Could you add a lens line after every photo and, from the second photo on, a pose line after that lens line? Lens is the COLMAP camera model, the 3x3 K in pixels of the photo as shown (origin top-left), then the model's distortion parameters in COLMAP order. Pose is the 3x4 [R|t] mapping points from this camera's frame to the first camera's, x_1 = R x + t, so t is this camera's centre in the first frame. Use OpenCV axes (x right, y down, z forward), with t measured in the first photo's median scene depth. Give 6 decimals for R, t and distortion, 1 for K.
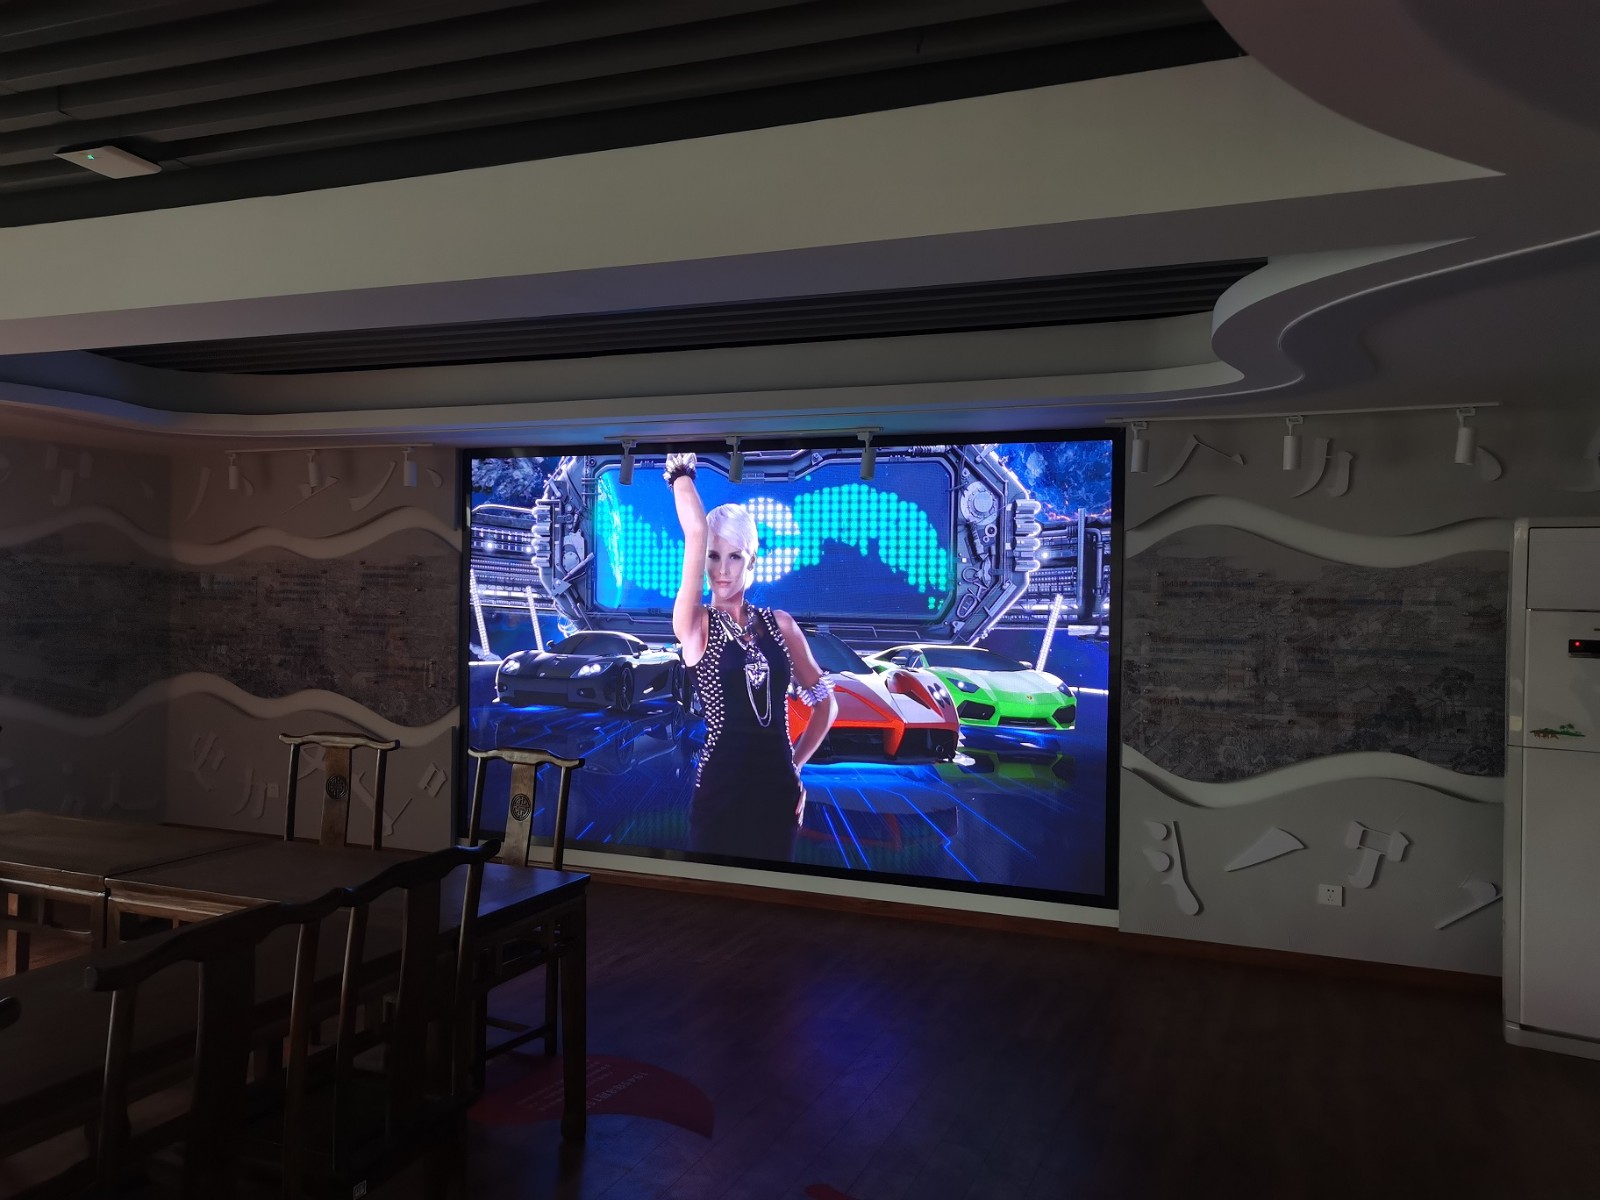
lens RADIAL K [[1227.4, 0, 800.0], [0, 1227.4, 600.0], [0, 0, 1]] dist [0.048482, -0.001868]
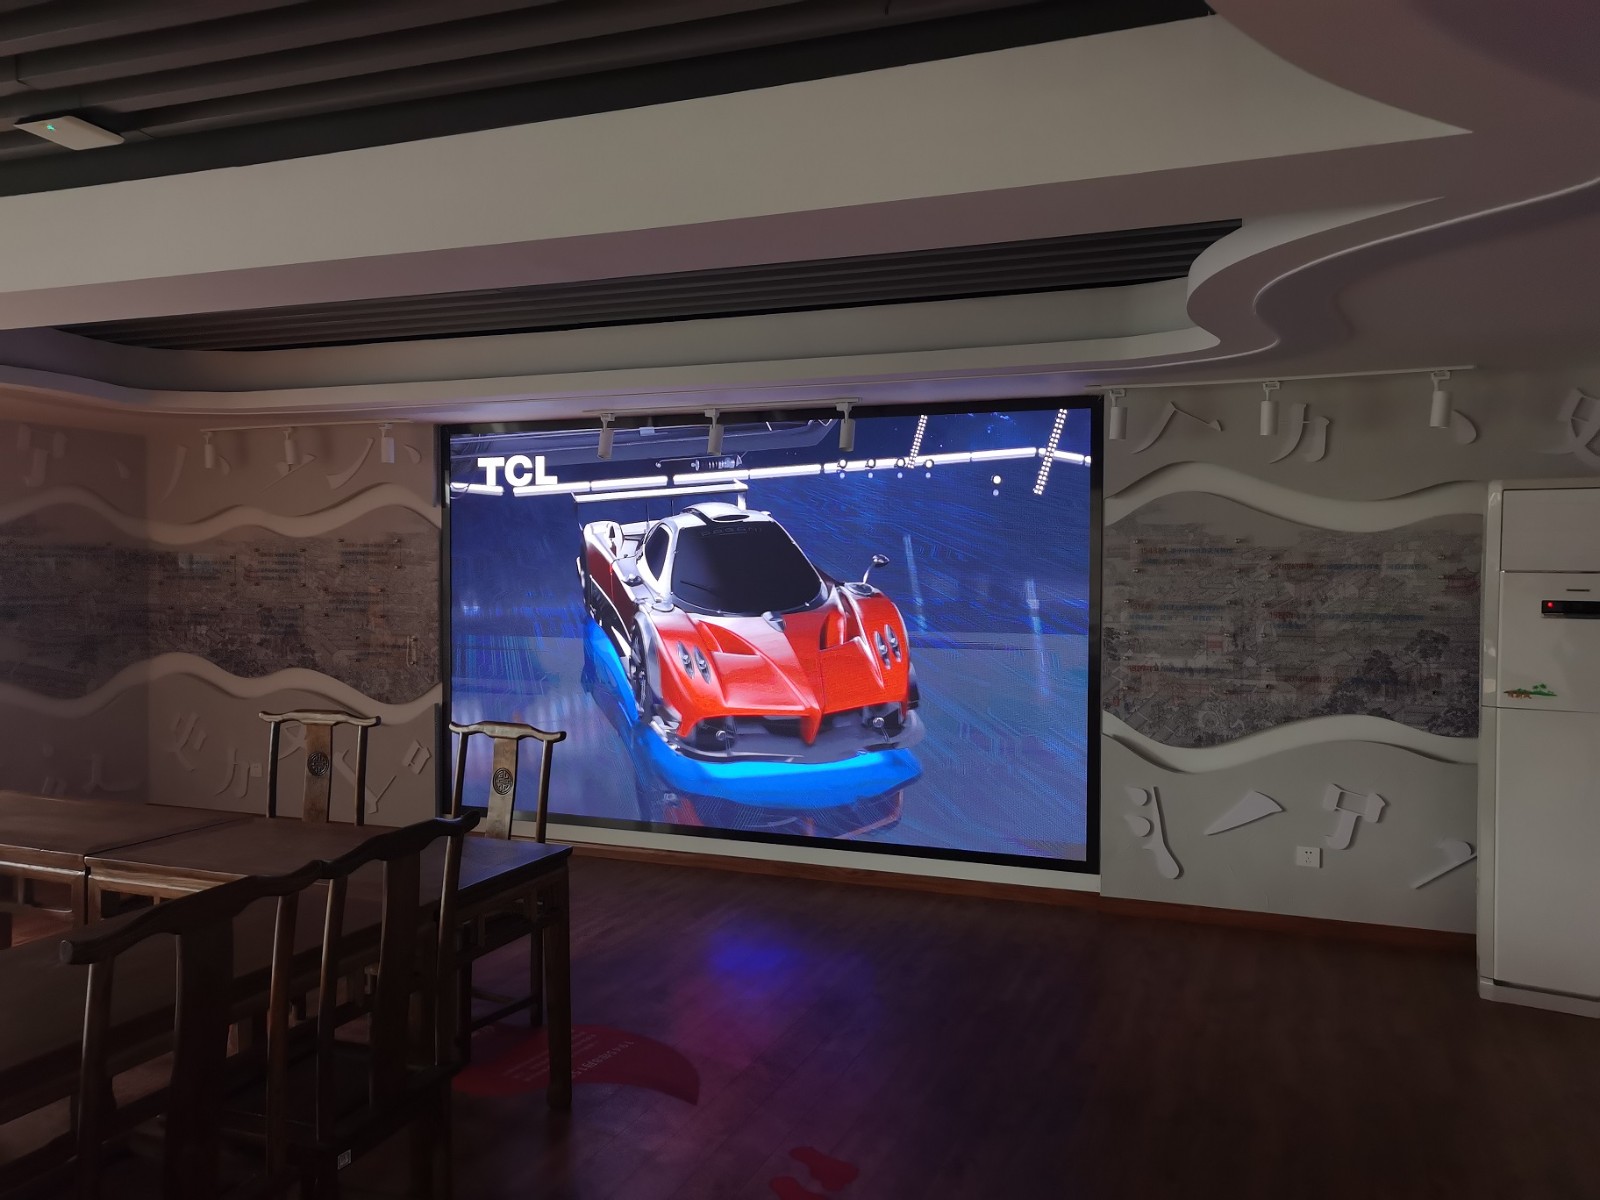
lens RADIAL K [[1227.4, 0, 800.0], [0, 1227.4, 600.0], [0, 0, 1]] dist [0.048482, -0.001868]
pose [[0.999859, -0.012454, 0.011236, 0.004745], [0.012224, 0.999720, 0.020253, 0.003176], [-0.011485, -0.020113, 0.999732, -0.000450]]
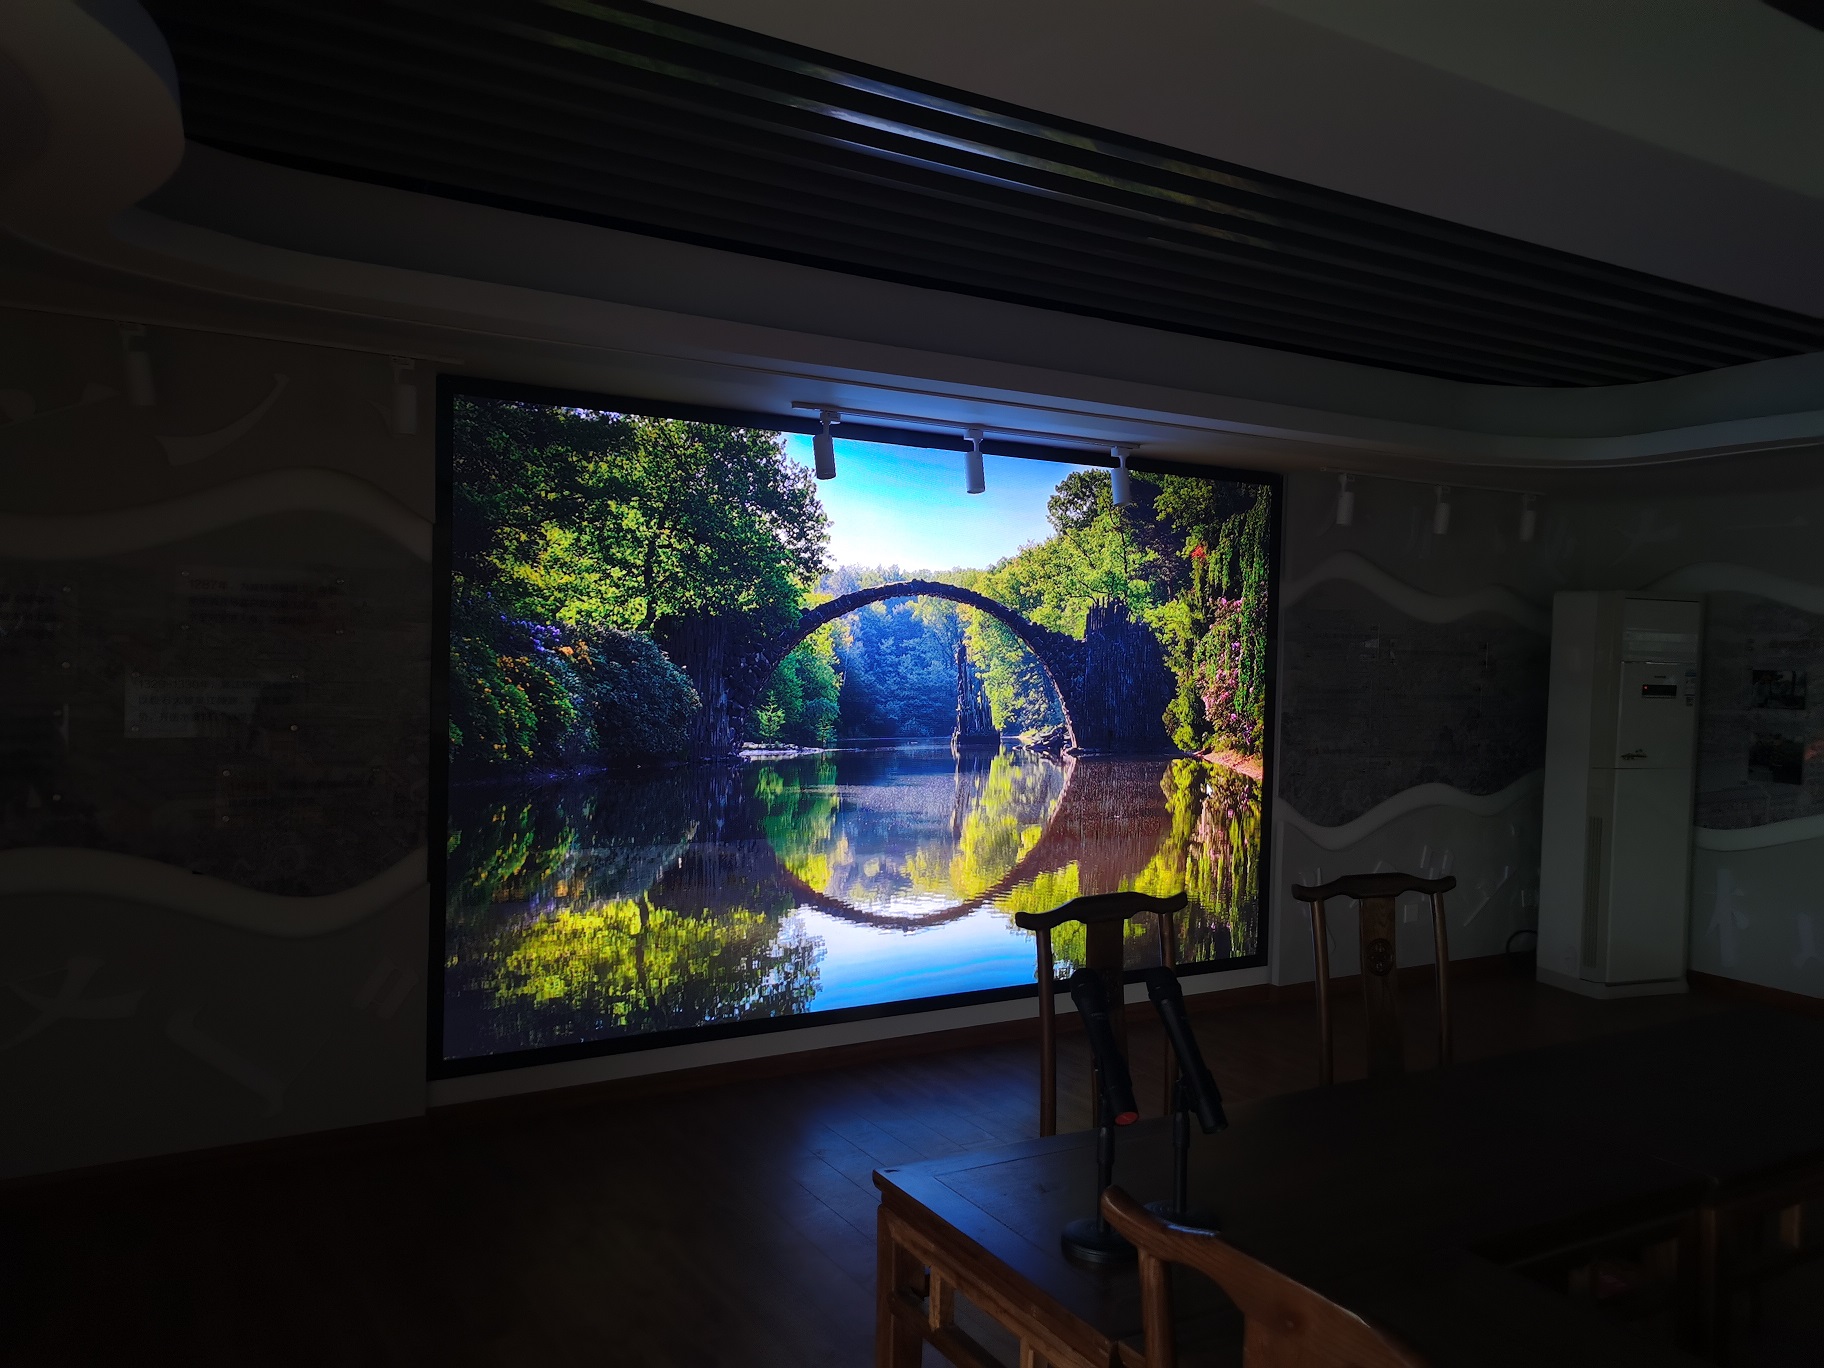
lens RADIAL K [[1399.2, 0, 912.0], [0, 1399.2, 684.0], [0, 0, 1]] dist [0.048482, -0.001868]
pose [[0.598915, -0.026714, 0.800367, -0.923674], [-0.011402, 0.999058, 0.041878, -0.020170], [-0.800731, -0.034207, 0.598047, 0.647006]]
